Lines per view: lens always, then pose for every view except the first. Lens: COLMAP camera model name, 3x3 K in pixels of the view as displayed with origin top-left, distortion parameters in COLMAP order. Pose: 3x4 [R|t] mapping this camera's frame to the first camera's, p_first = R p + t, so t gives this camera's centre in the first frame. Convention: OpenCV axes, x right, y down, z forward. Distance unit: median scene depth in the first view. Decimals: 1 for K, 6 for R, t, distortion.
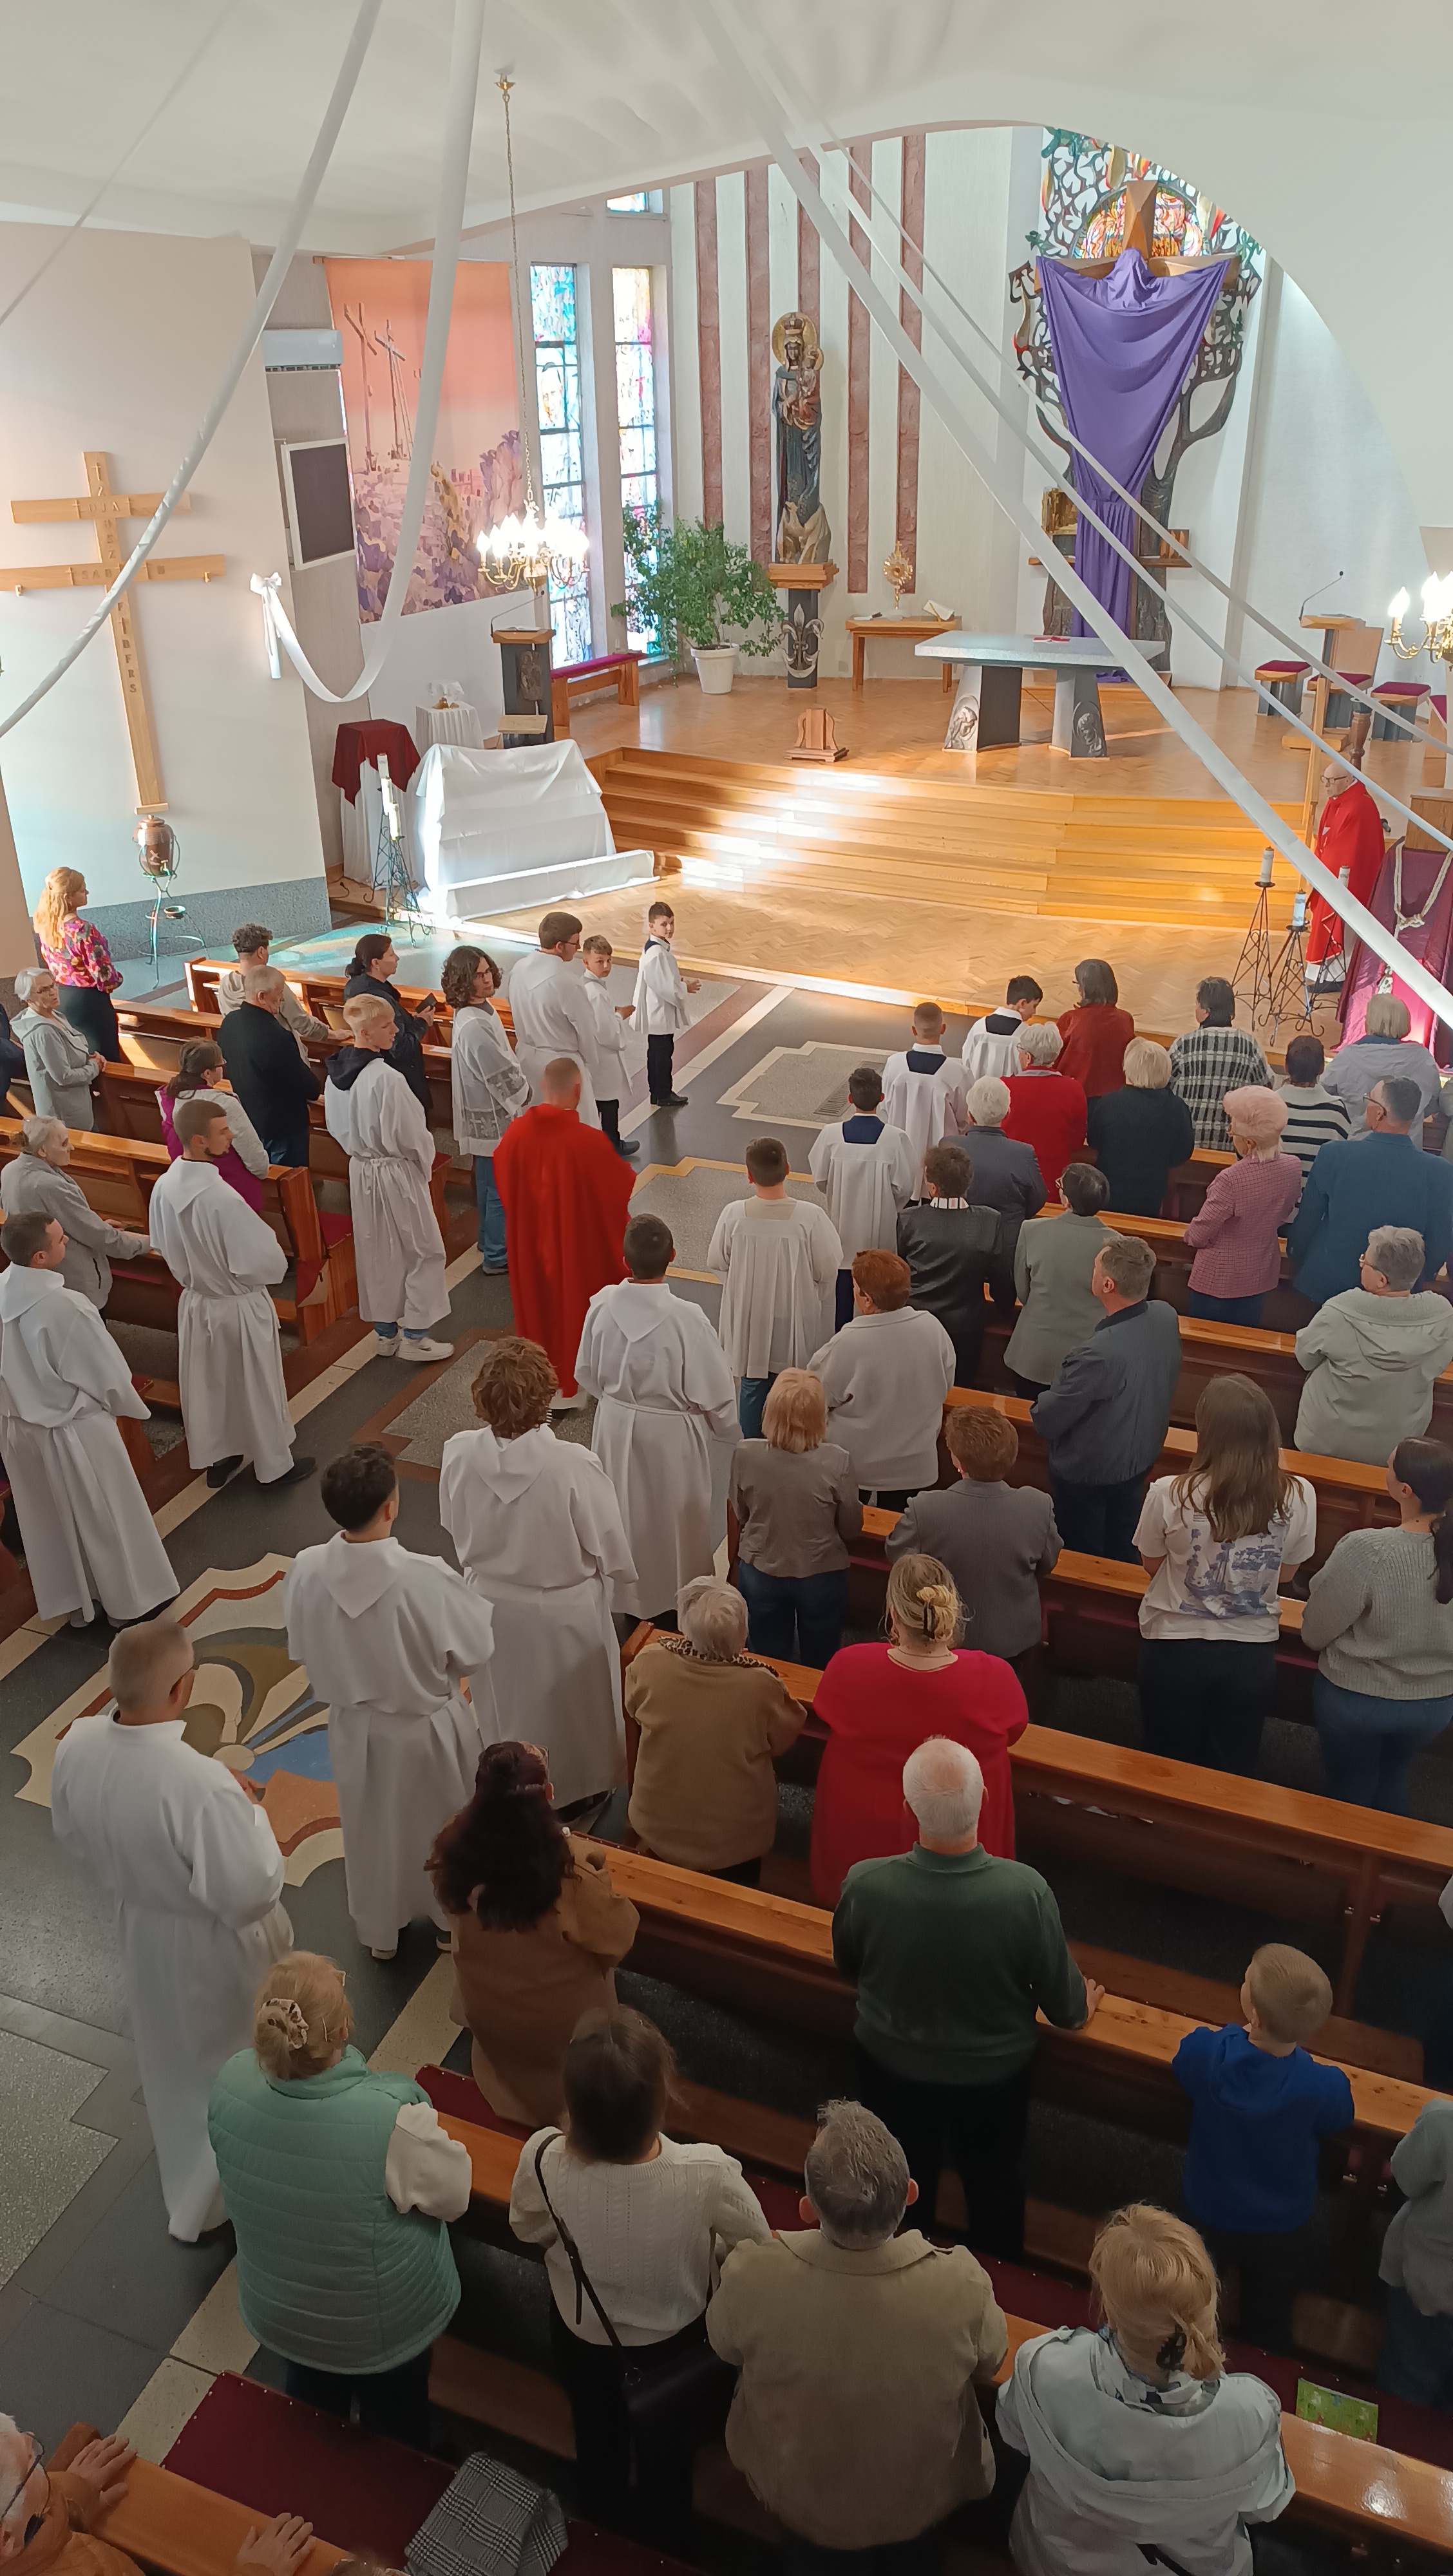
lens RADIAL K [[1858.9, 0, 726.8], [0, 1858.9, 1299.6], [0, 0, 1]] dist [0.022558, -0.026243]
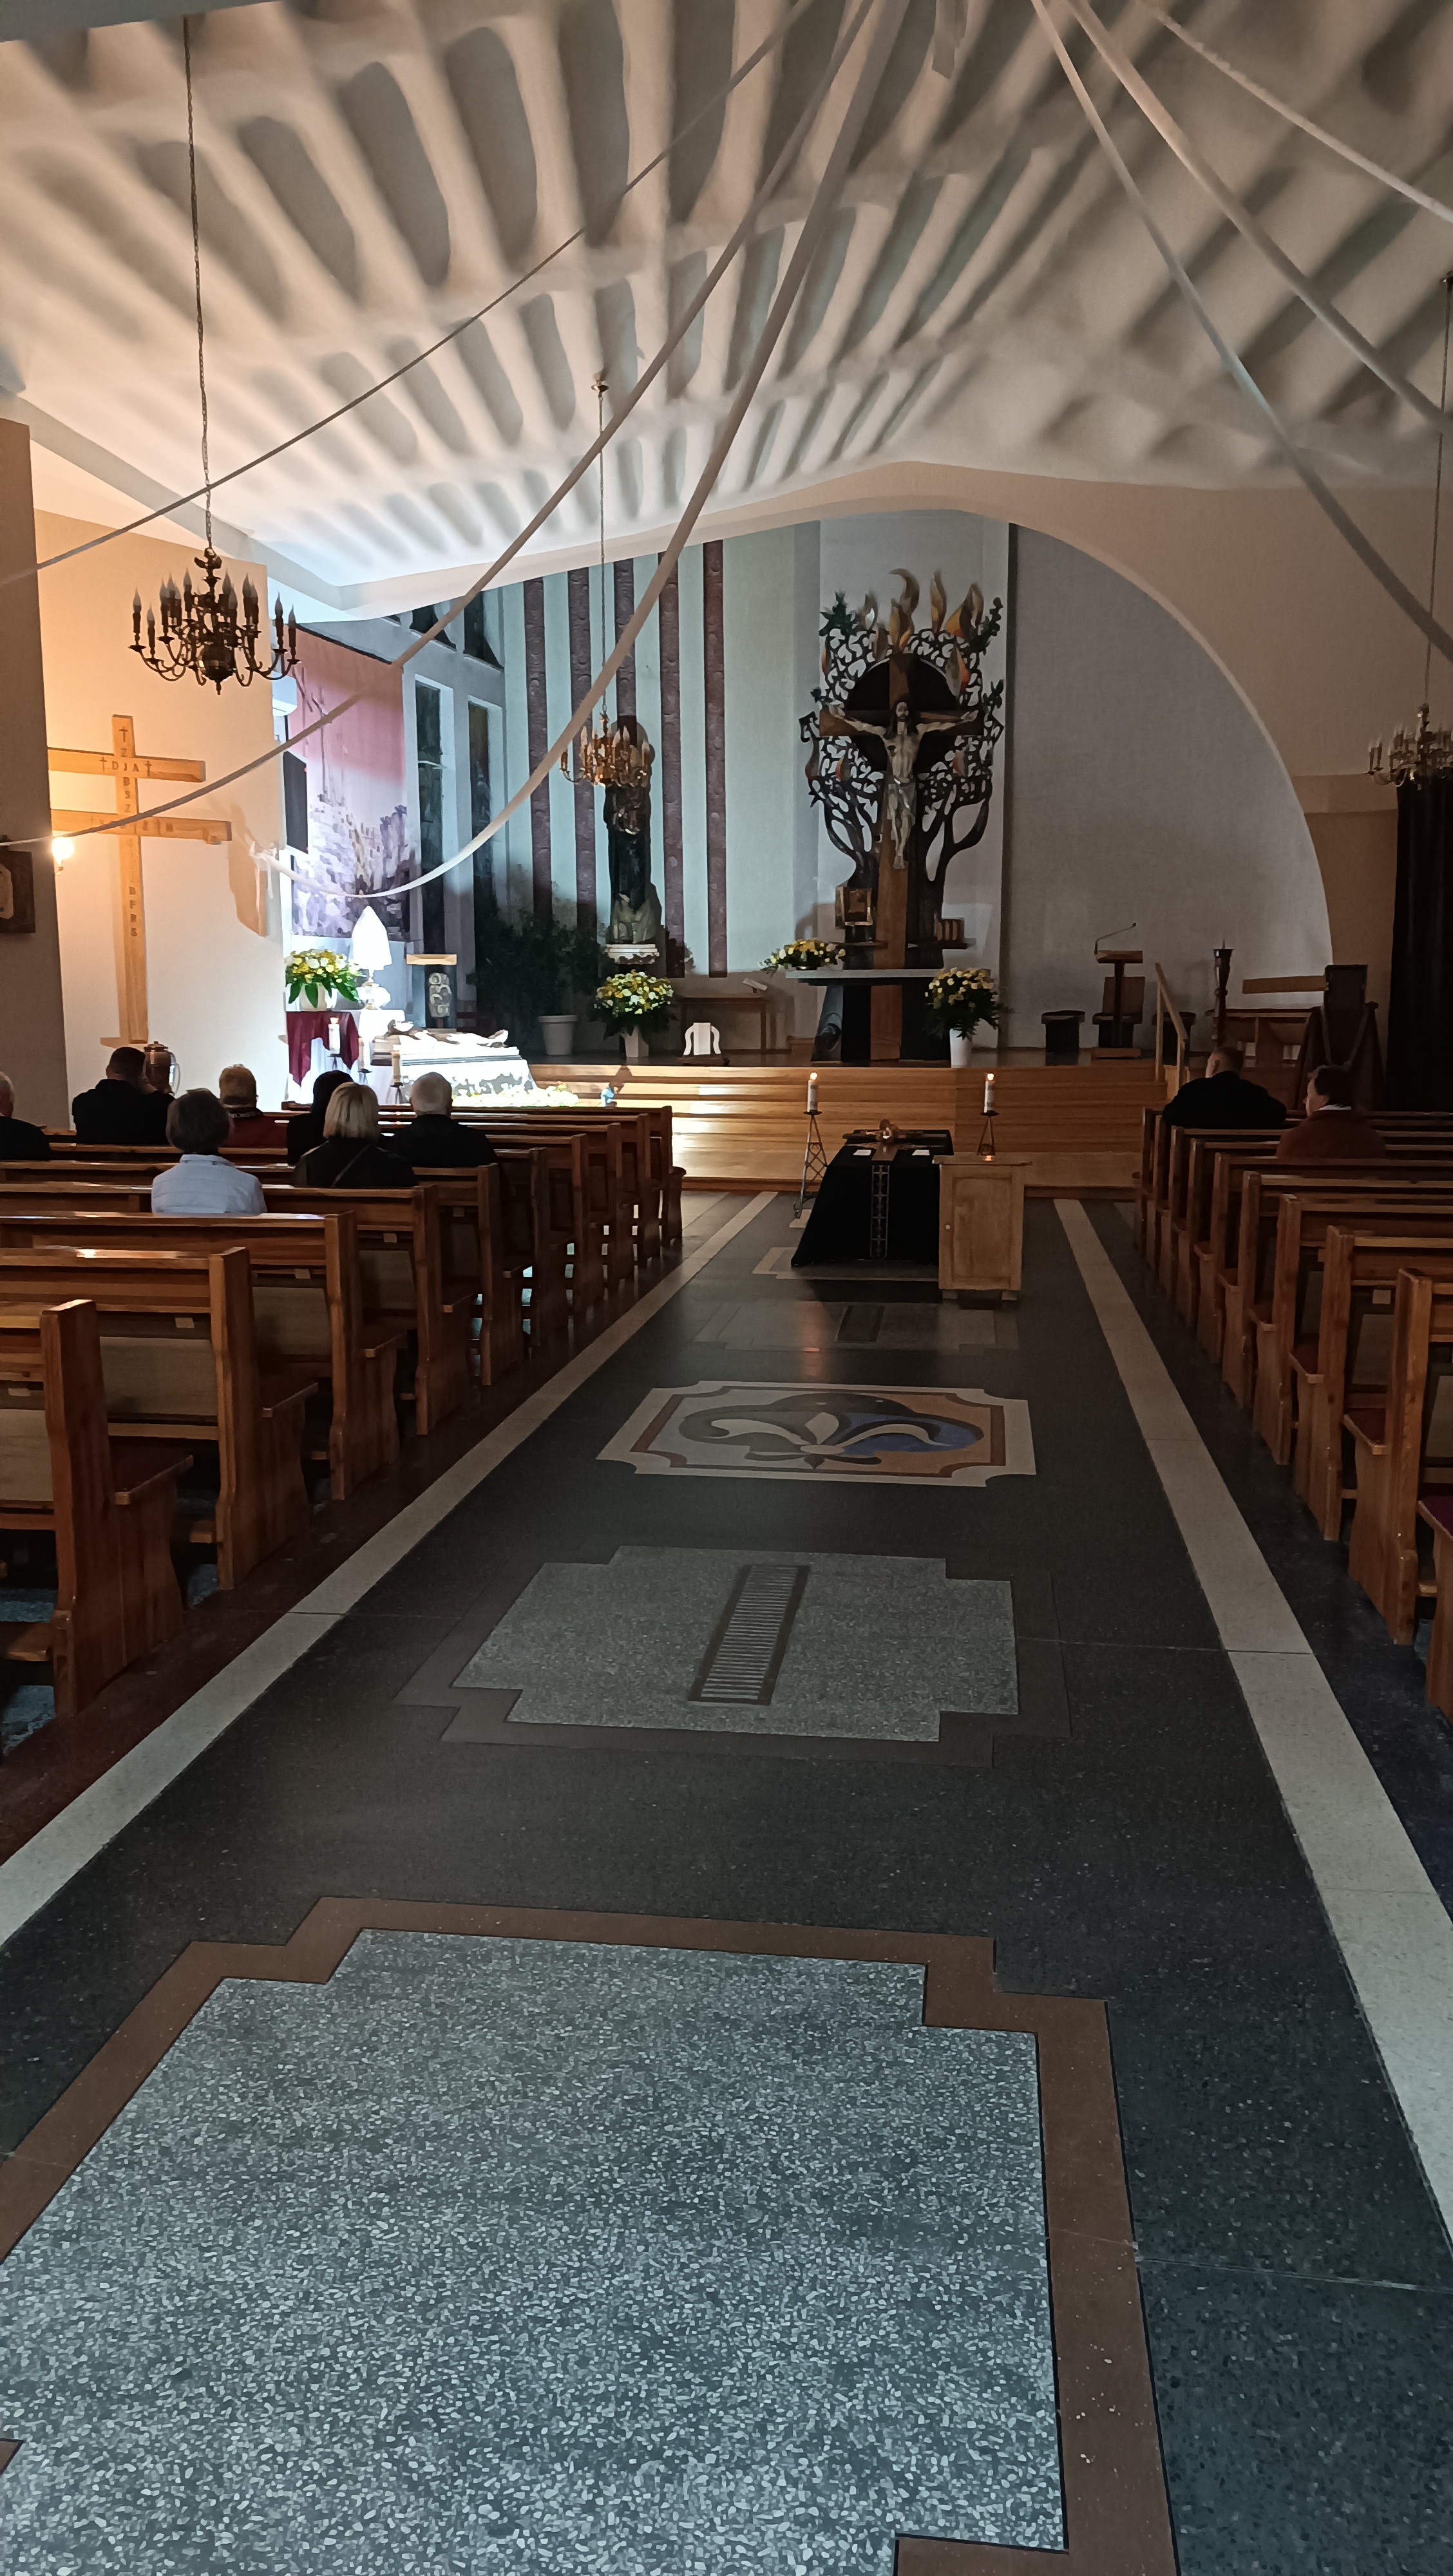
lens RADIAL K [[1858.9, 0, 720.7], [0, 1858.9, 1305.1], [0, 0, 1]] dist [0.022558, -0.026243]
pose [[0.968366, -0.028103, 0.247945, -0.211073], [0.107210, 0.944111, -0.311707, 0.179764], [-0.225327, 0.328429, 0.917258, 0.035045]]
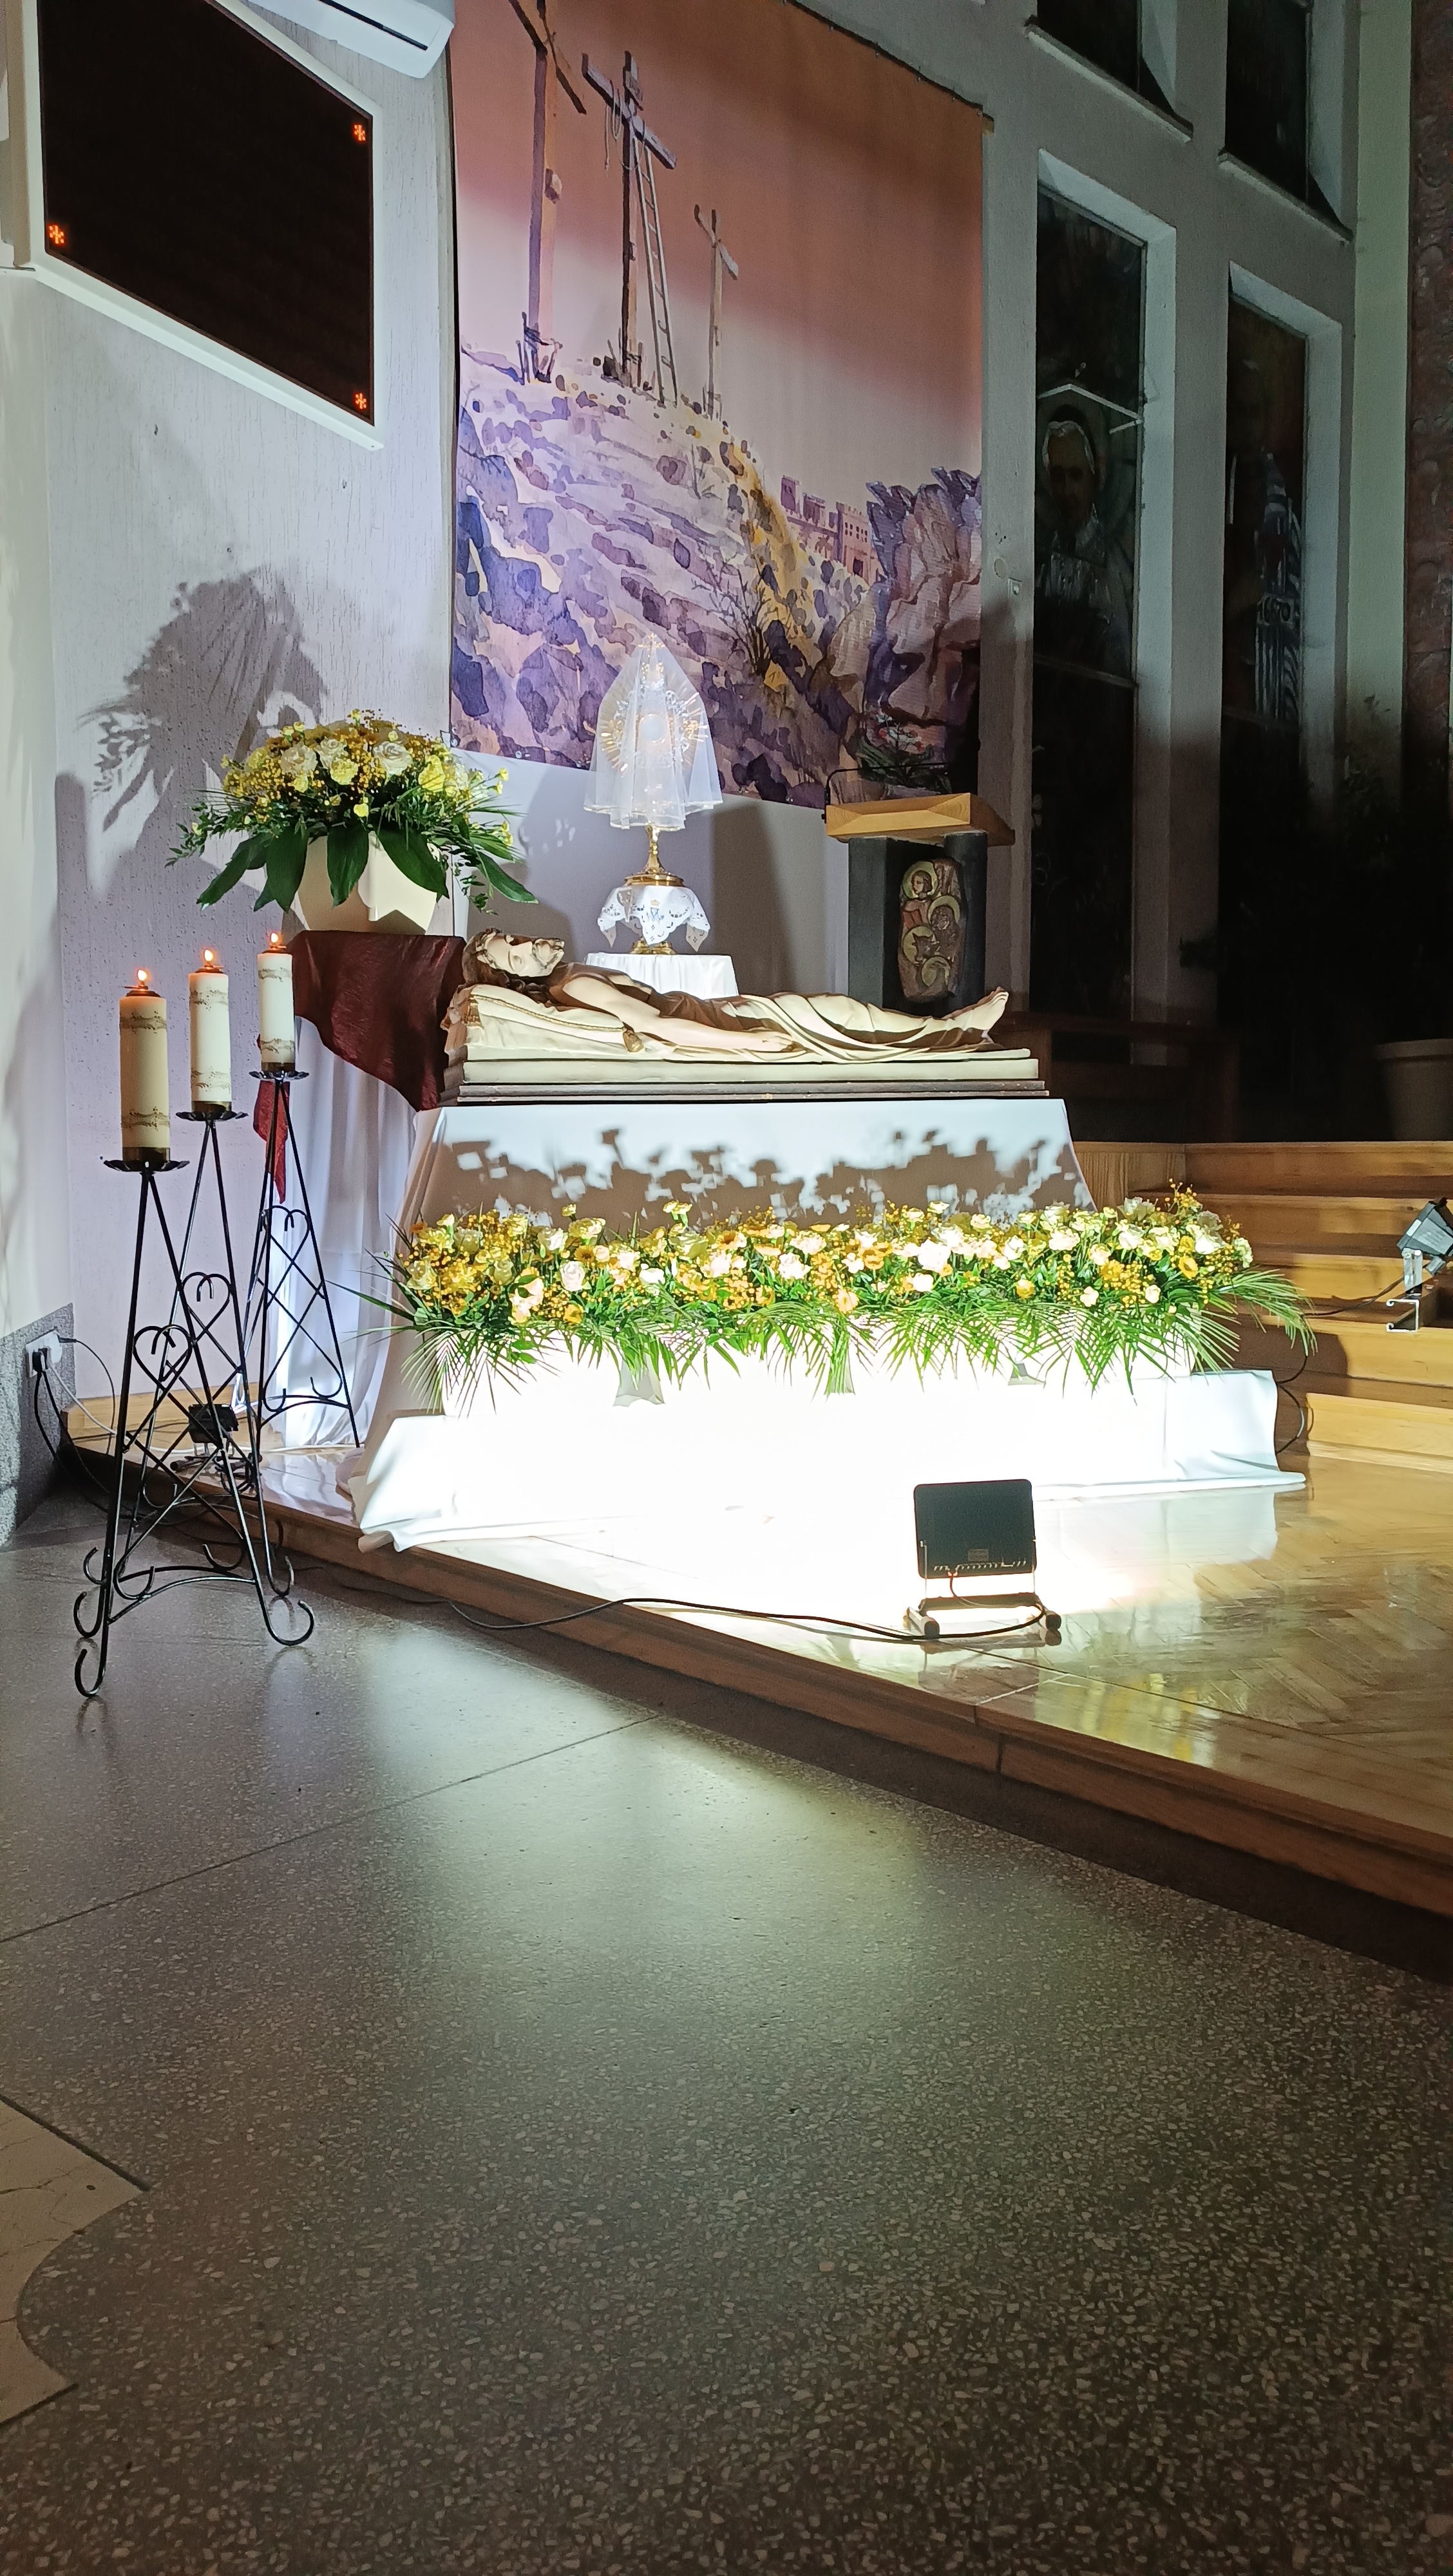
lens RADIAL K [[1858.9, 0, 737.0], [0, 1858.9, 1285.9], [0, 0, 1]] dist [0.022558, -0.026243]
pose [[0.955180, 0.032724, -0.294212, -0.033716], [-0.150643, 0.909292, -0.387936, -0.128700], [0.254830, 0.414870, 0.873467, 0.687401]]
